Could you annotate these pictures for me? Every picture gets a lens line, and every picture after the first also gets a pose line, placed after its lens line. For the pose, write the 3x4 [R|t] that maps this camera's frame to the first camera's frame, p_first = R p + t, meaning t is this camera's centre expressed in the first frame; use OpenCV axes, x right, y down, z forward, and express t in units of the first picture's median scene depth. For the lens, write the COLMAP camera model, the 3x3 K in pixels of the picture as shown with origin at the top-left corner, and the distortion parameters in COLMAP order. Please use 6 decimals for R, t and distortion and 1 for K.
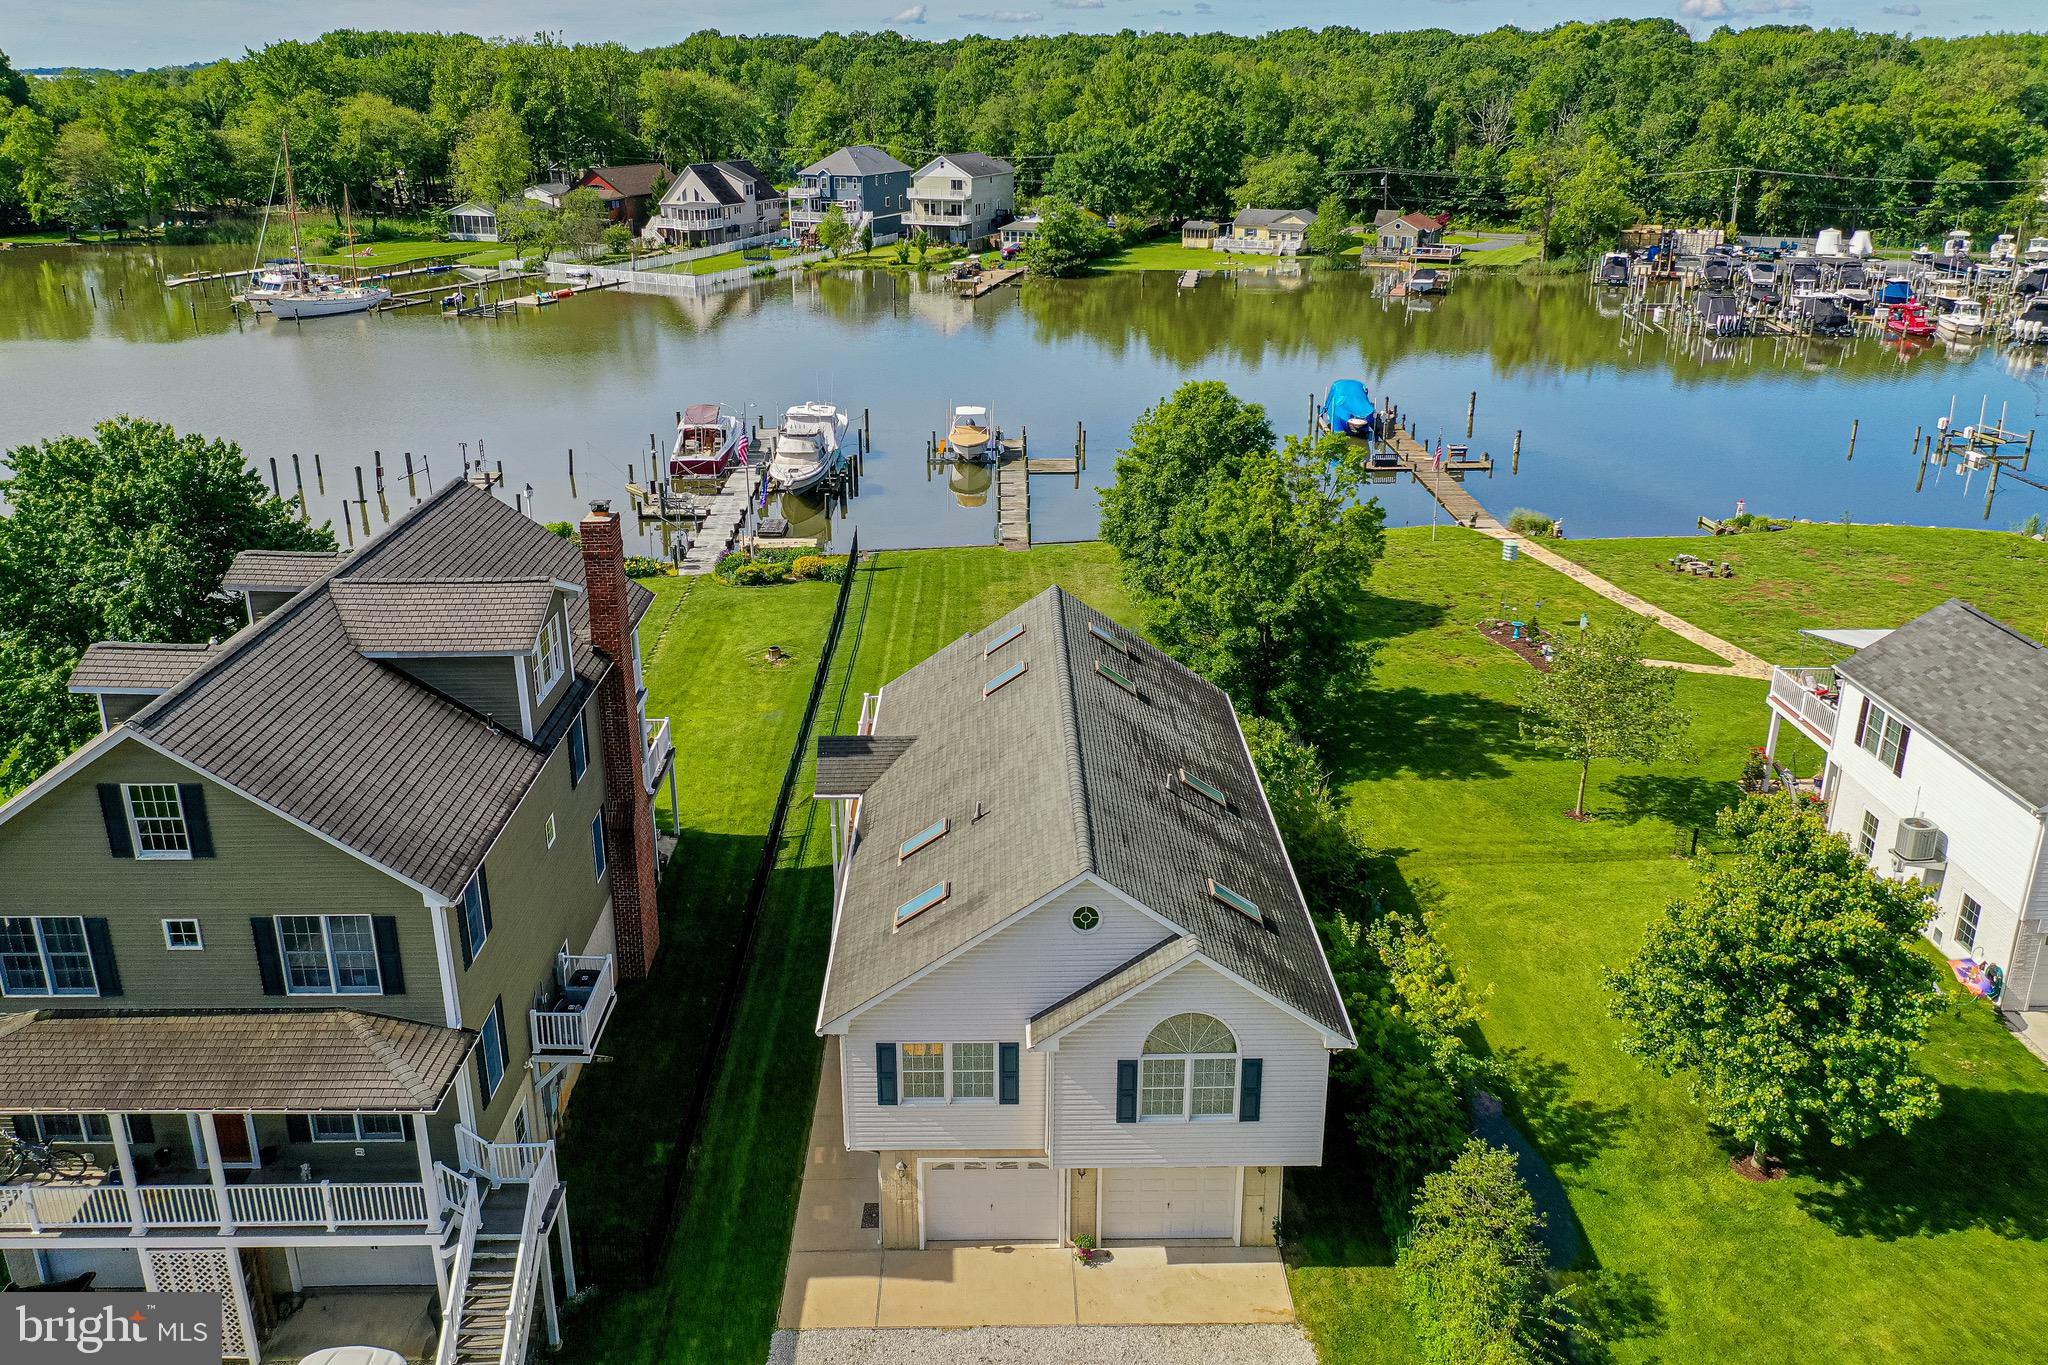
lens RADIAL K [[1620.5, 0, 1039.9], [0, 1620.5, 657.2], [0, 0, 1]] dist [0.004529, -0.004089]
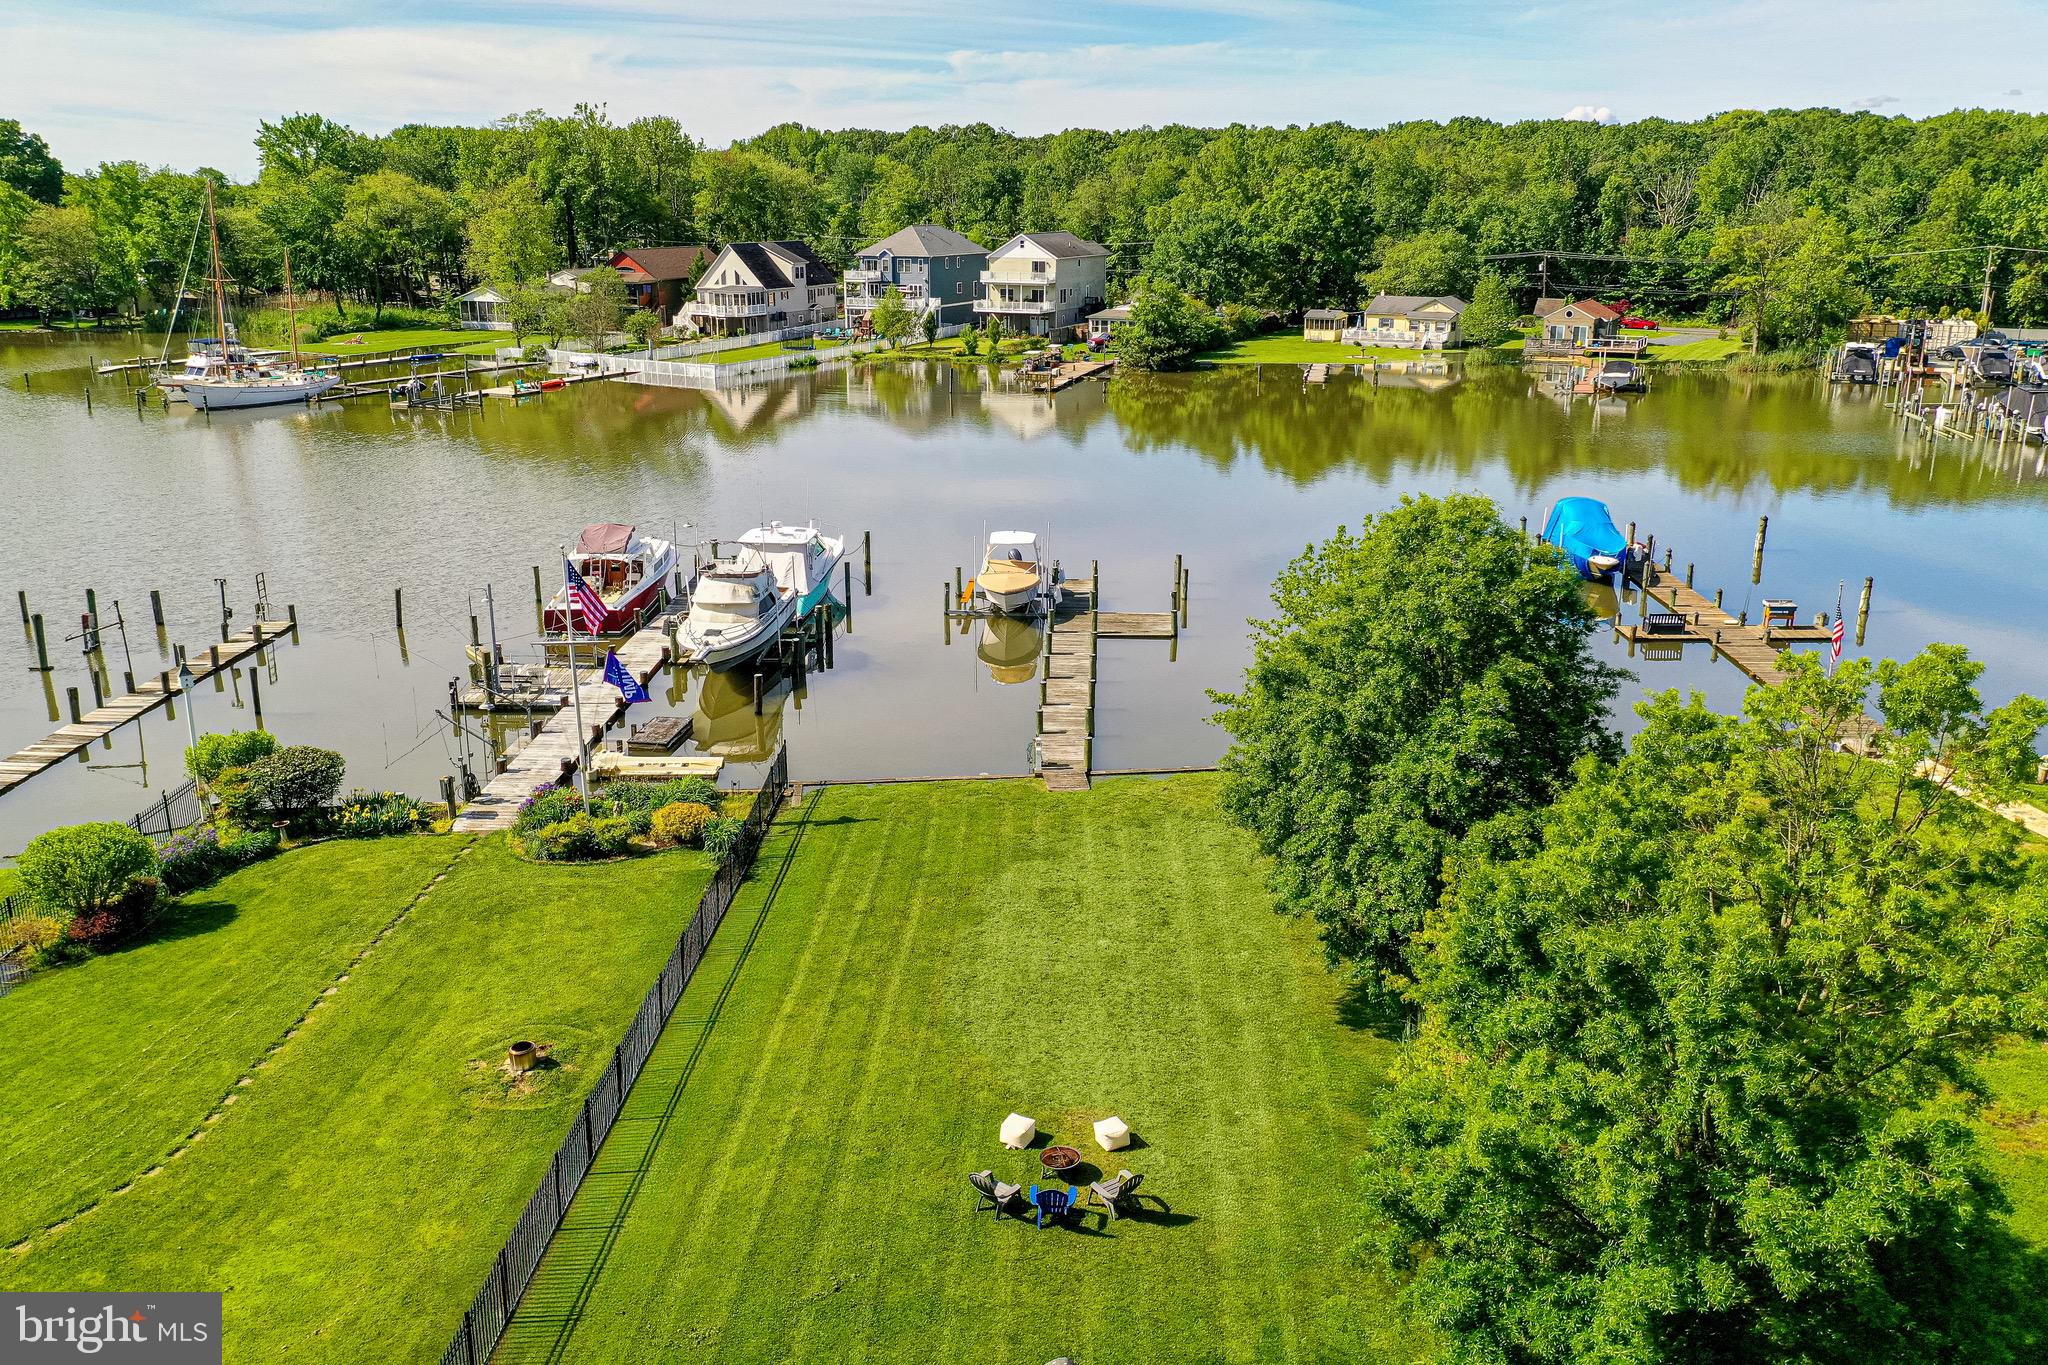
lens RADIAL K [[1620.5, 0, 1029.4], [0, 1620.5, 671.6], [0, 0, 1]] dist [0.004529, -0.004089]
pose [[0.997684, 0.017595, -0.065709, 0.003745], [-0.021548, 0.997969, -0.059944, -0.027915], [0.064521, 0.061221, 0.996037, 0.166191]]
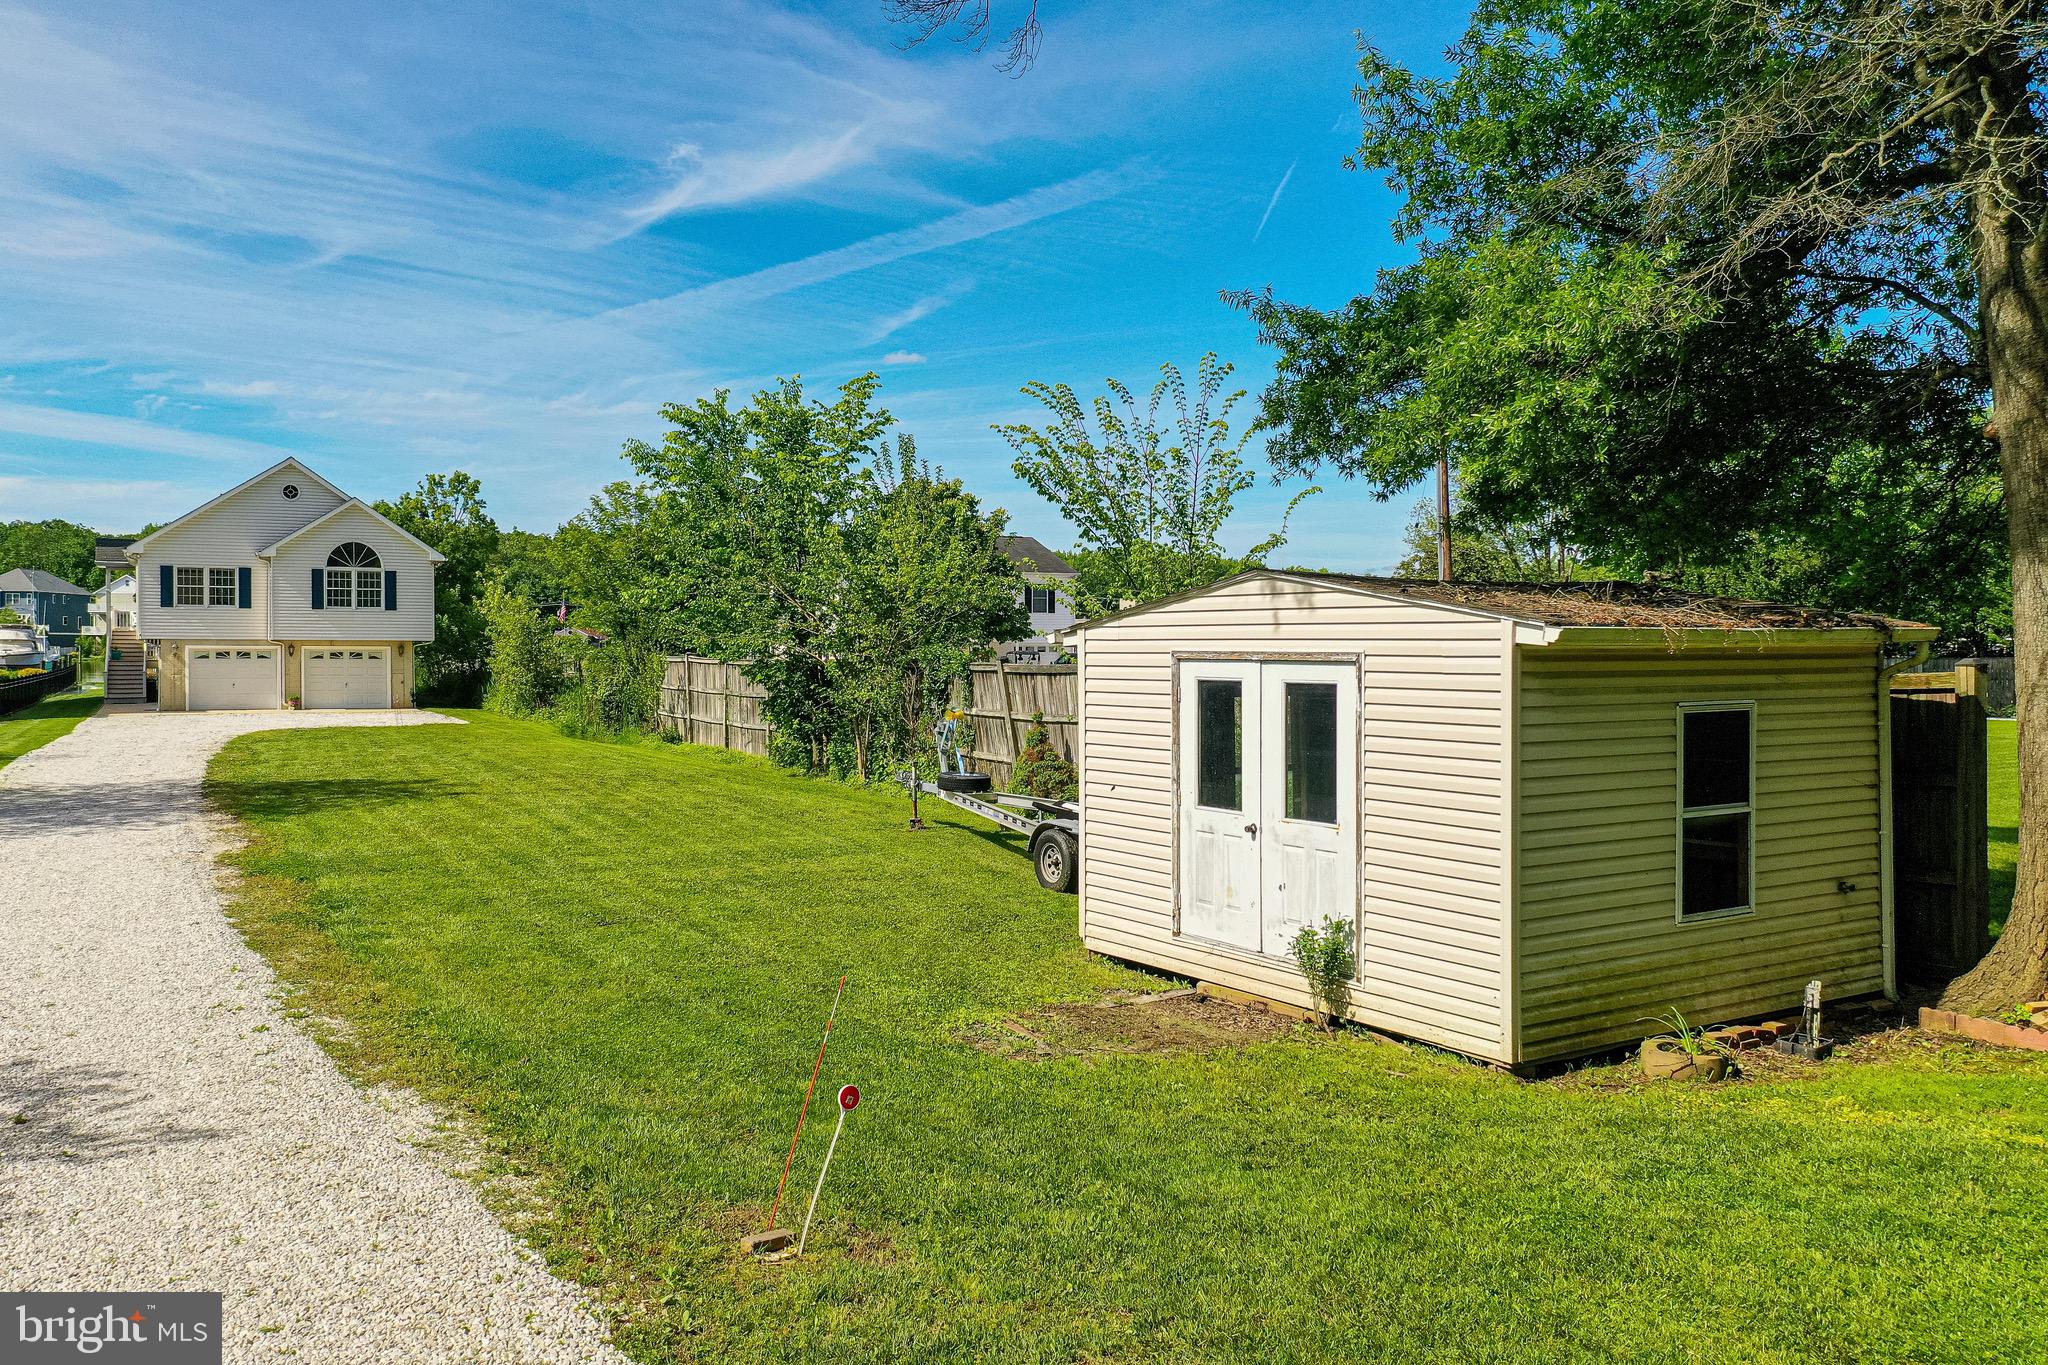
lens RADIAL K [[1620.5, 0, 1017.9], [0, 1620.5, 684.7], [0, 0, 1]] dist [0.004529, -0.004089]
pose [[0.897304, -0.007501, 0.441349, -0.006493], [0.146308, 0.948390, -0.281338, 0.144429], [-0.416460, 0.317019, 0.852092, -0.121757]]
